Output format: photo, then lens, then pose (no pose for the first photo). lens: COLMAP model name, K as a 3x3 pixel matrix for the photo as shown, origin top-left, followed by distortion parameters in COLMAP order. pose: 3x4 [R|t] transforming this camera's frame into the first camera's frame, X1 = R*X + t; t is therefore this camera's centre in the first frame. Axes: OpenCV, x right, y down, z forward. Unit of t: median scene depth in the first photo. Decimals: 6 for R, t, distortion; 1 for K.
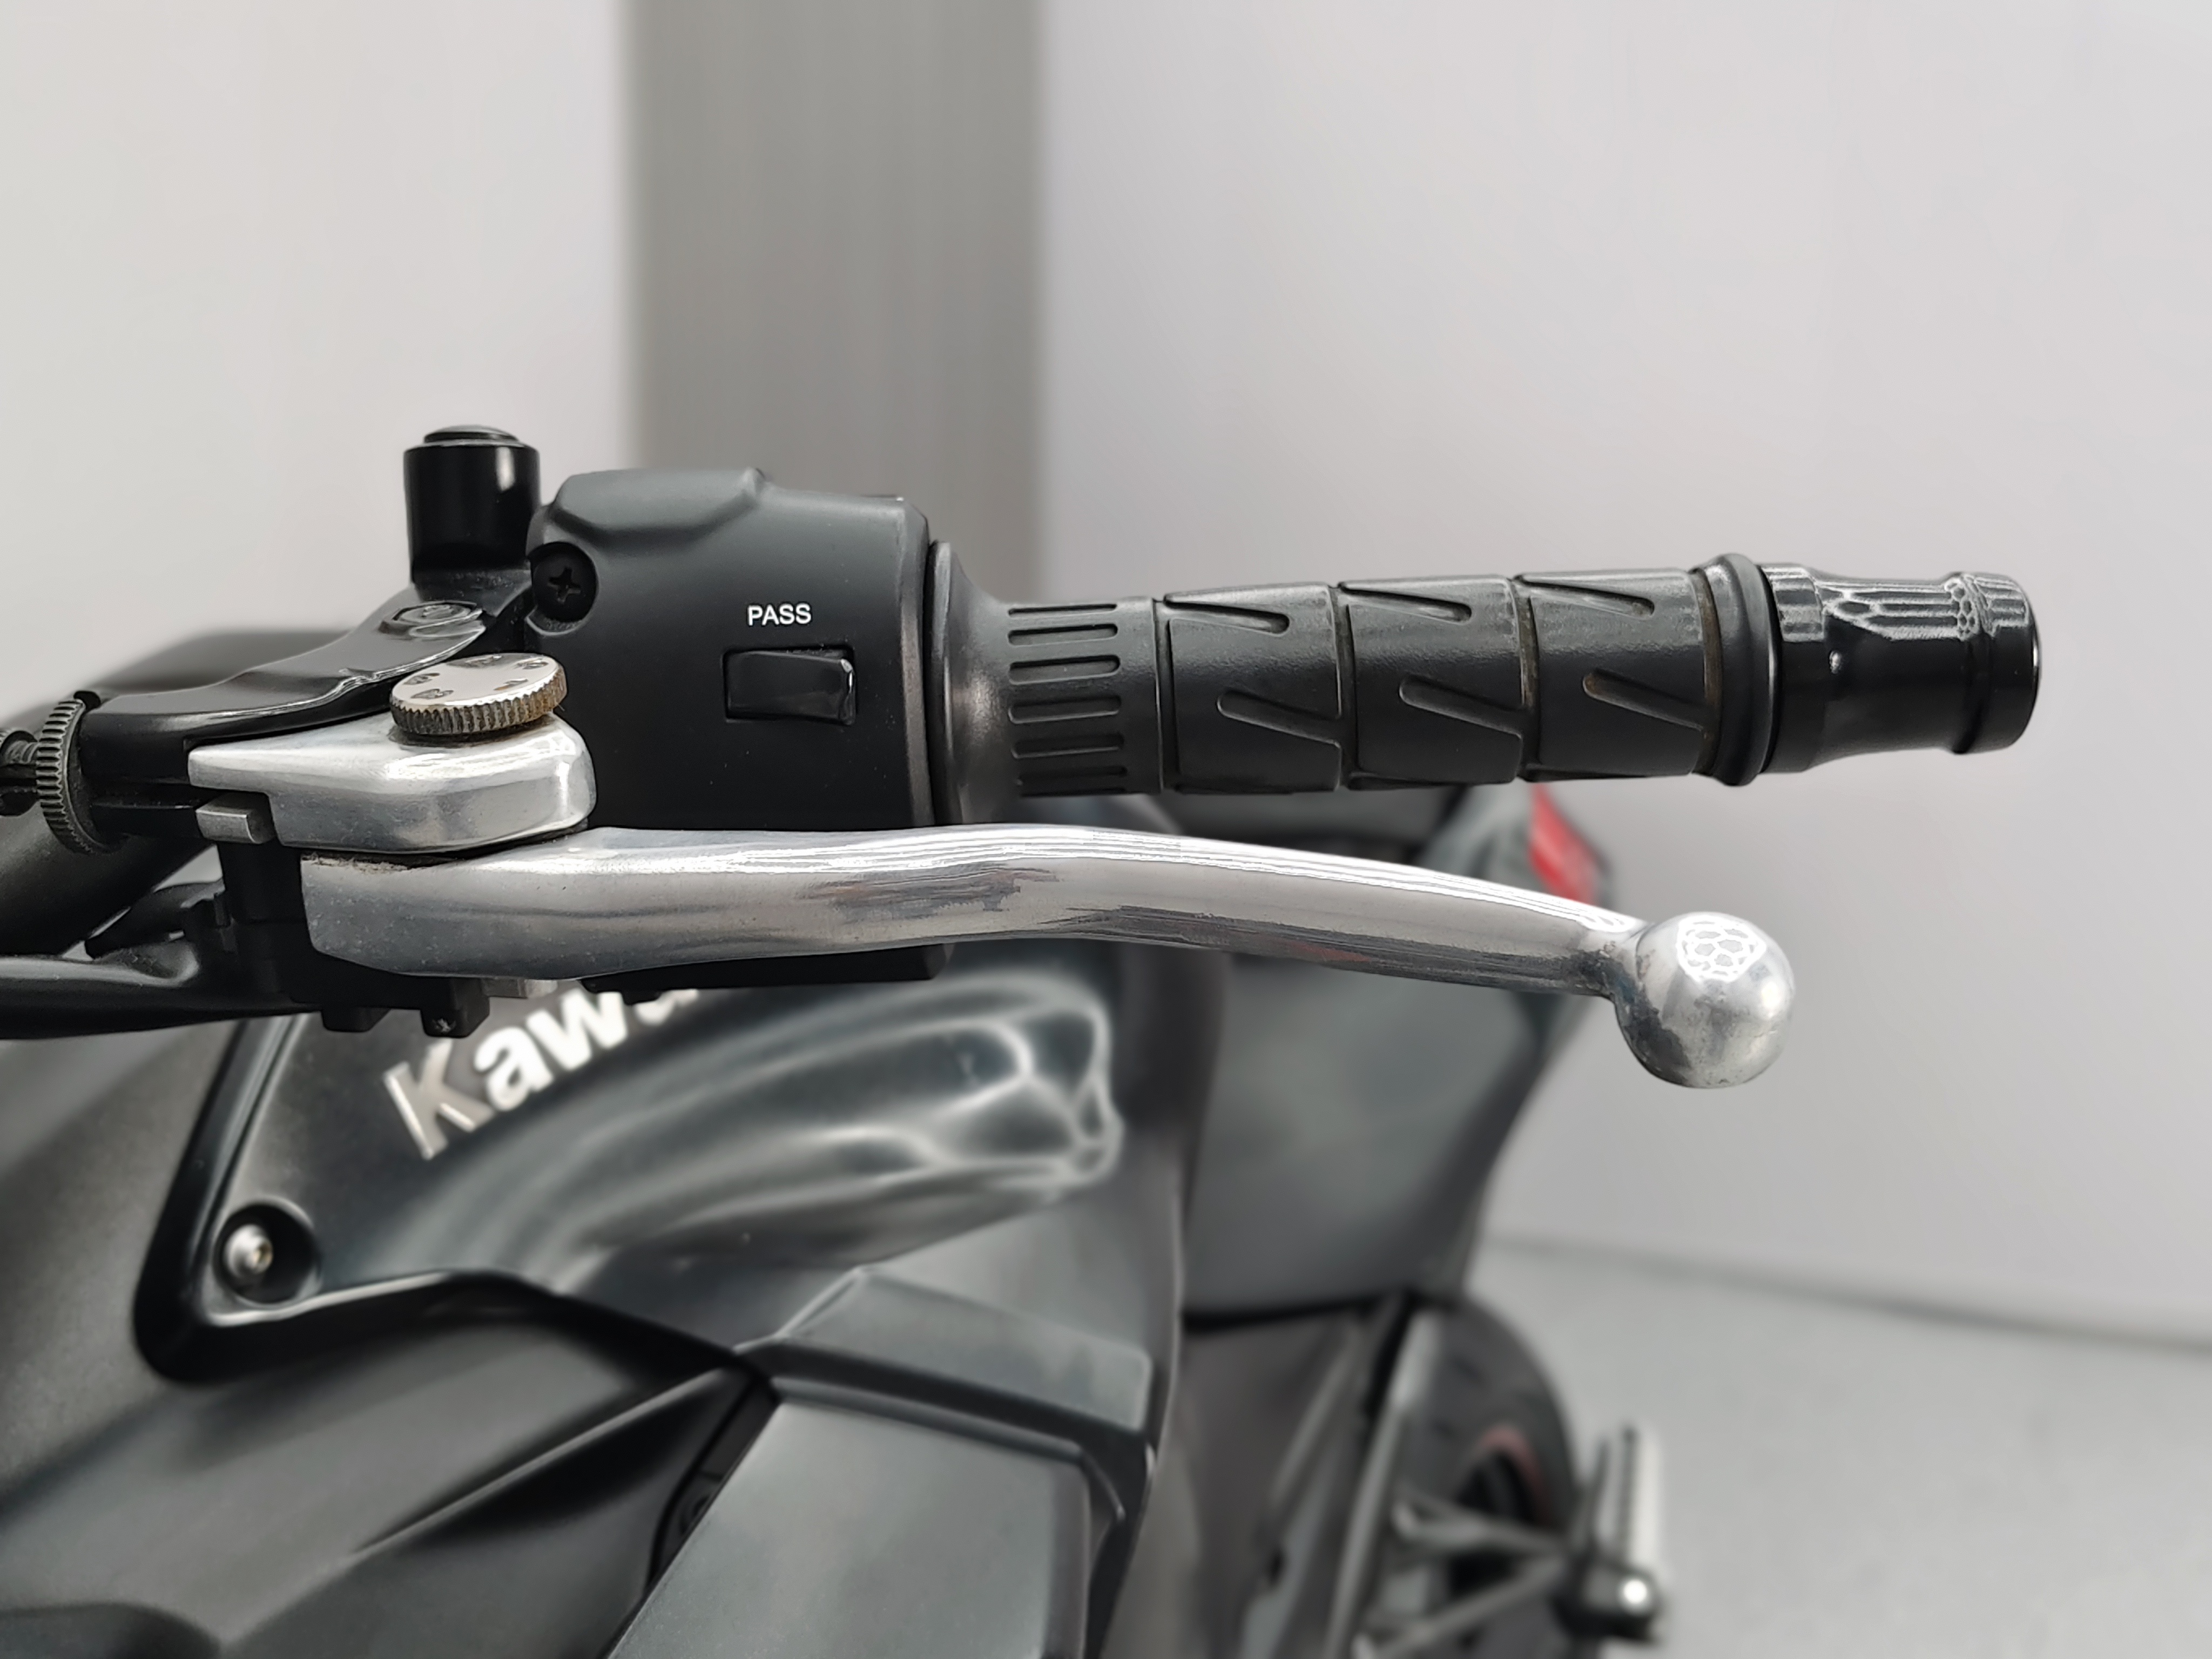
lens RADIAL K [[2257.0, 0, 1106.0], [0, 2257.0, 829.5], [0, 0, 1]] dist [0.027093, 0.018536]
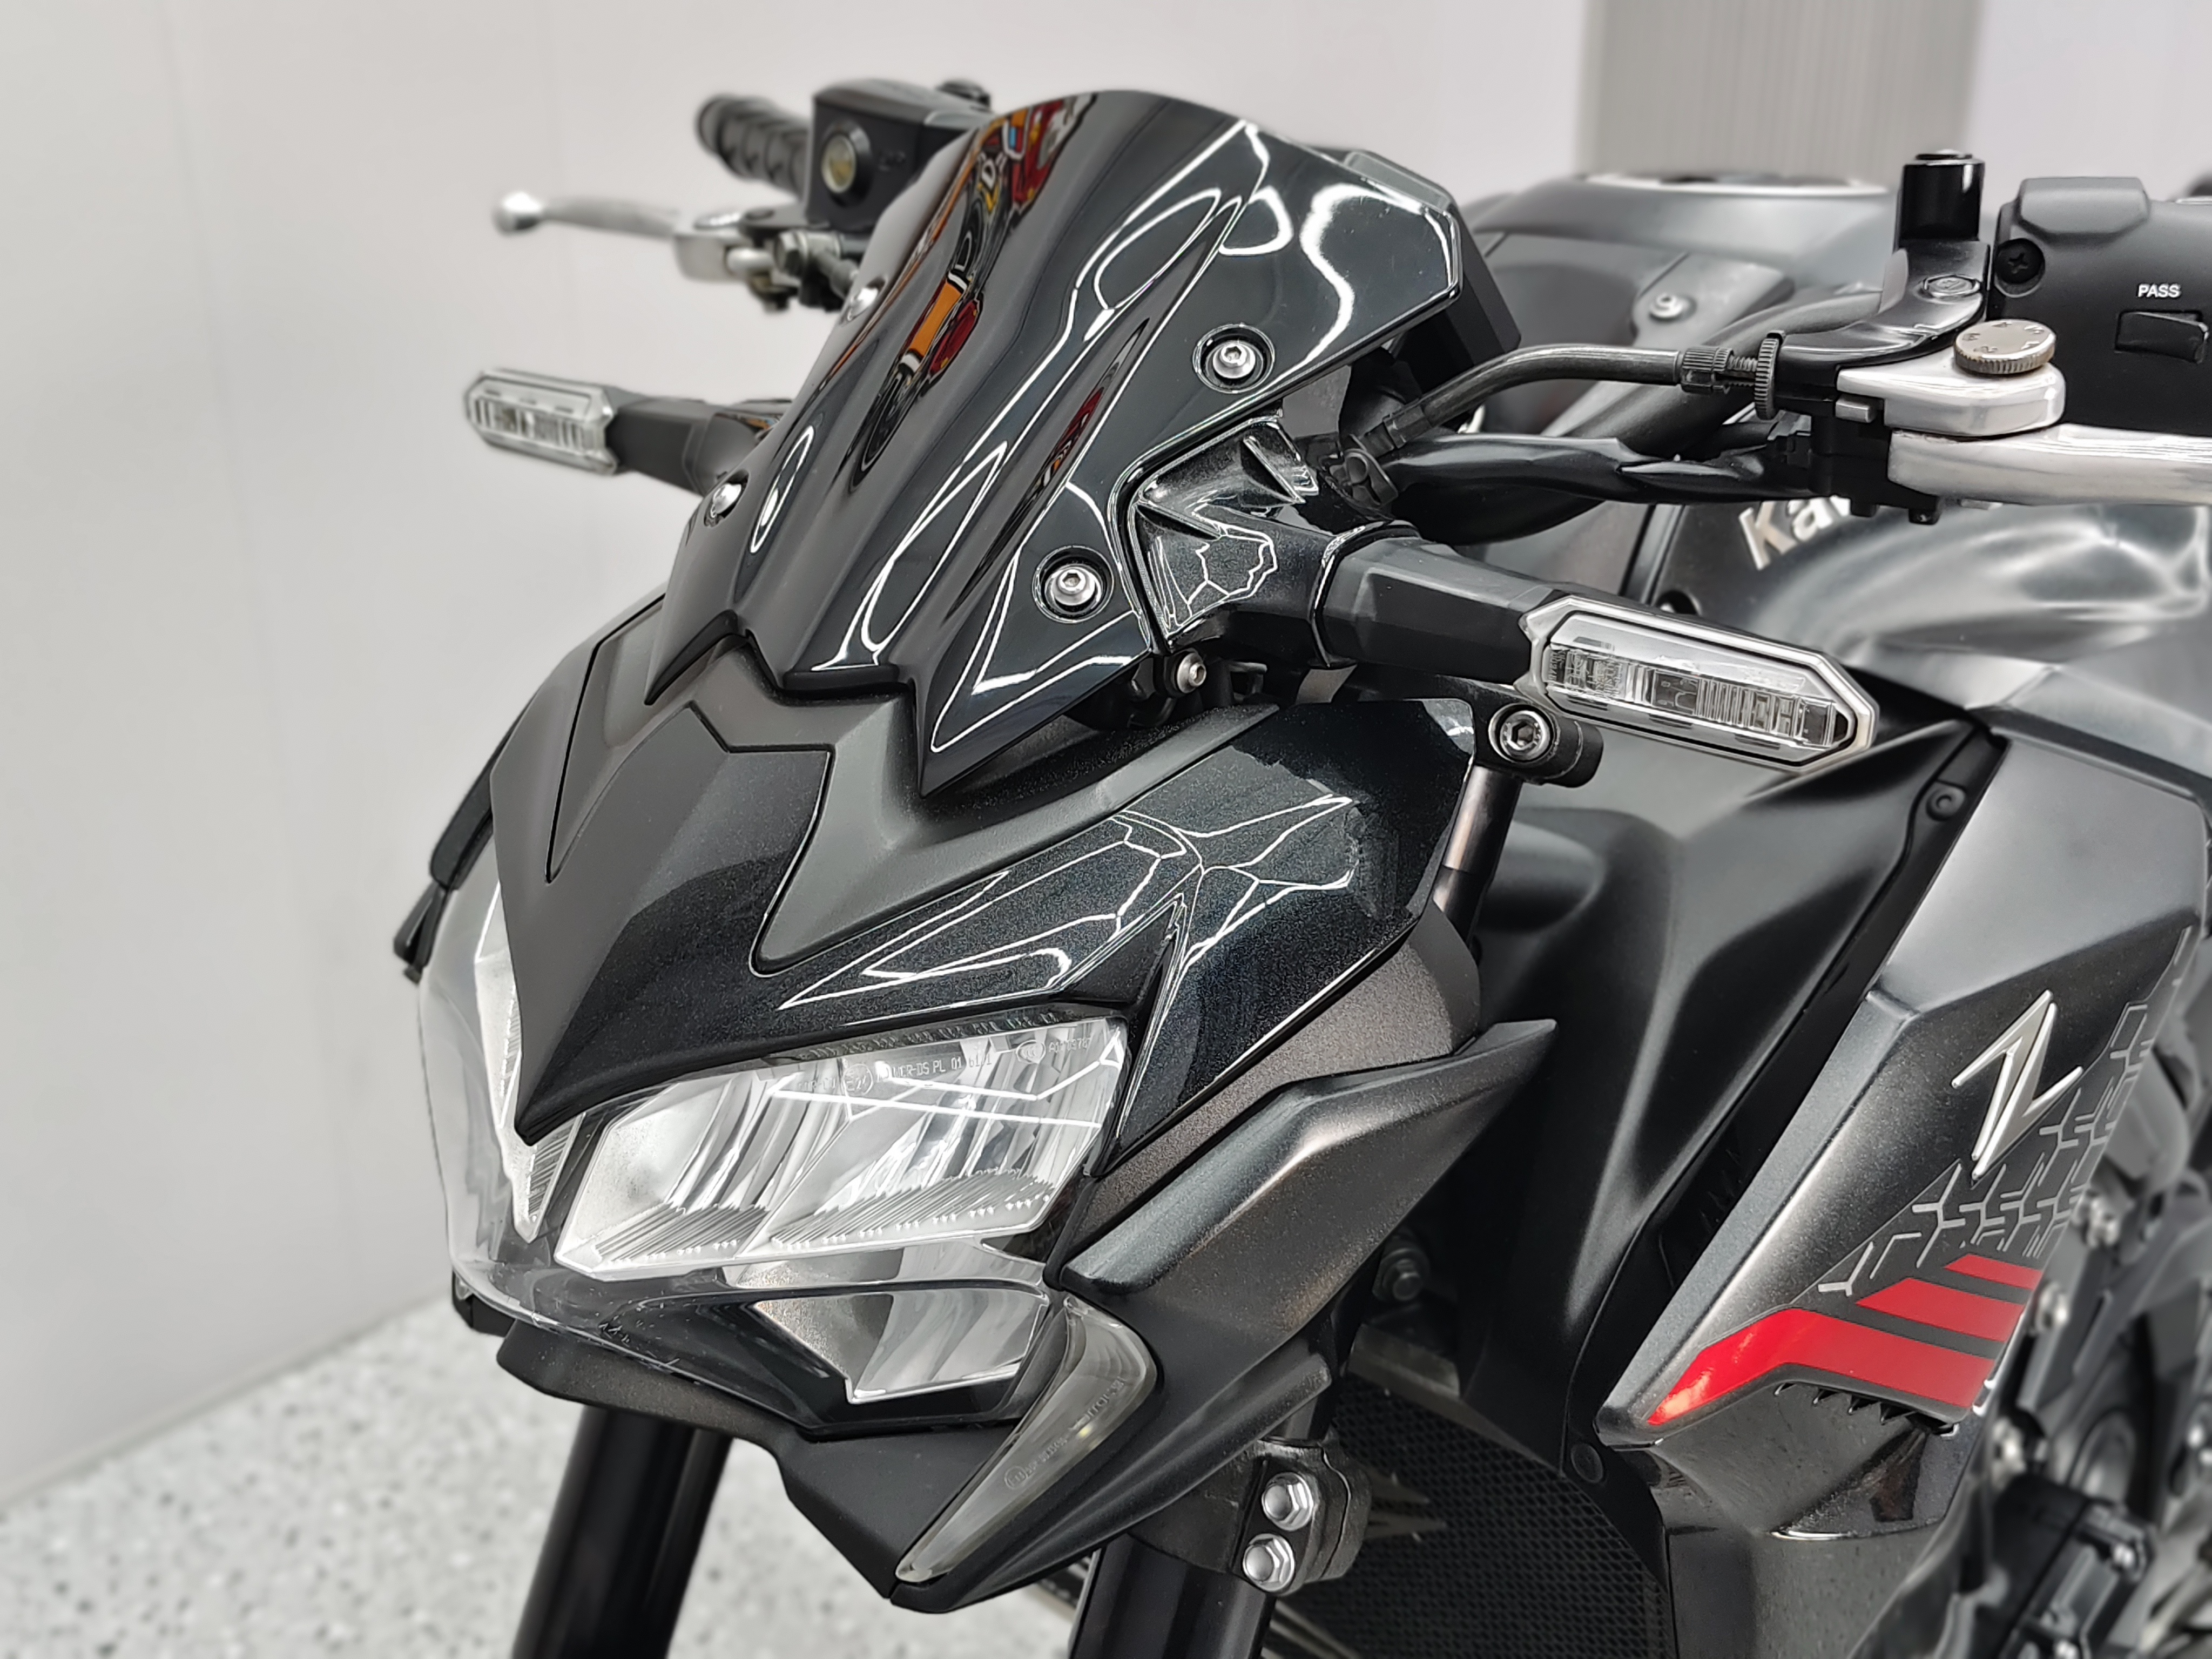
lens RADIAL K [[2257.0, 0, 1106.0], [0, 2257.0, 829.5], [0, 0, 1]] dist [0.027093, 0.018536]
pose [[0.941031, 0.122585, -0.315330, -0.326399], [-0.030279, 0.958823, 0.282384, -0.180516], [0.336962, -0.256185, 0.905995, -1.011227]]
